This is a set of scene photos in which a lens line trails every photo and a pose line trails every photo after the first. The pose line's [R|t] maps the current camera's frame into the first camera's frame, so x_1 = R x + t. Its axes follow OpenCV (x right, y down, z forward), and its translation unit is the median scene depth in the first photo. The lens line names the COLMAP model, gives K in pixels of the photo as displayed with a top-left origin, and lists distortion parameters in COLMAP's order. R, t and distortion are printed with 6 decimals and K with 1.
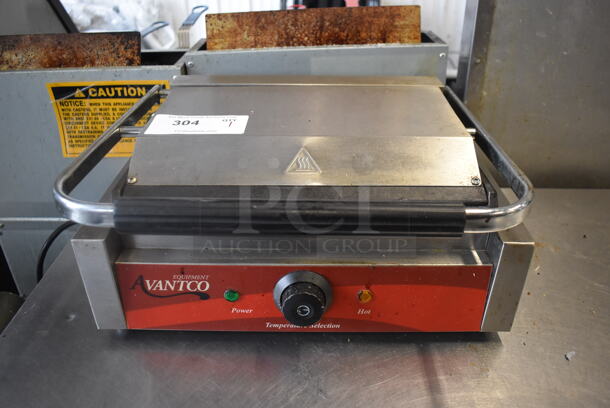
lens RADIAL K [[492.5, 0, 305.0], [0, 492.5, 204.0], [0, 0, 1]] dist [-0.087132, 0.009551]
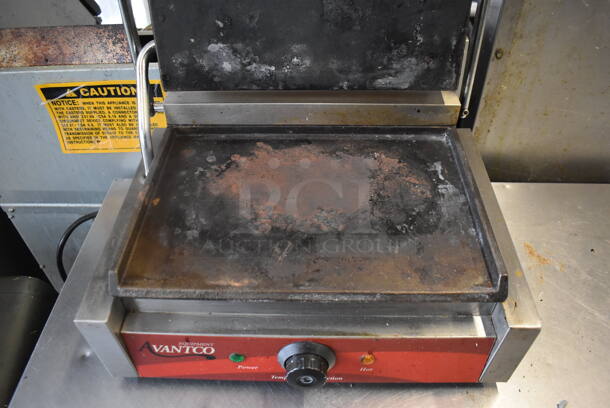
lens RADIAL K [[470.1, 0, 305.0], [0, 470.1, 204.0], [0, 0, 1]] dist [-0.085820, 0.005198]
pose [[0.999770, -0.001479, -0.021407, 0.009142], [0.006555, 0.970984, 0.239053, -0.231853], [0.020432, -0.239138, 0.970771, 0.088099]]
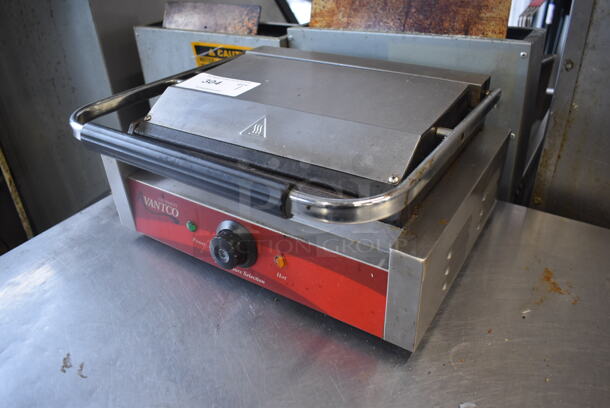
lens RADIAL K [[470.1, 0, 305.0], [0, 470.1, 204.0], [0, 0, 1]] dist [-0.085820, 0.005198]
pose [[0.841530, 0.256957, -0.475185, 0.404573], [-0.235628, 0.966138, 0.105154, -0.035641], [0.486114, 0.023477, 0.873580, 0.080648]]
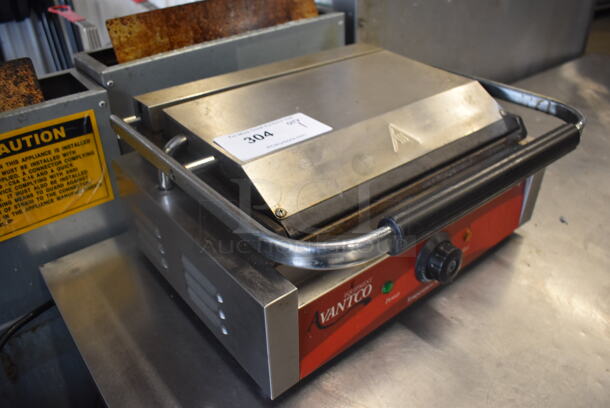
lens RADIAL K [[492.5, 0, 305.0], [0, 492.5, 204.0], [0, 0, 1]] dist [-0.087132, 0.009551]
pose [[0.767898, -0.350577, 0.536124, -0.487220], [0.329145, 0.933951, 0.139280, -0.105821], [-0.549542, 0.069509, 0.832570, 0.166291]]
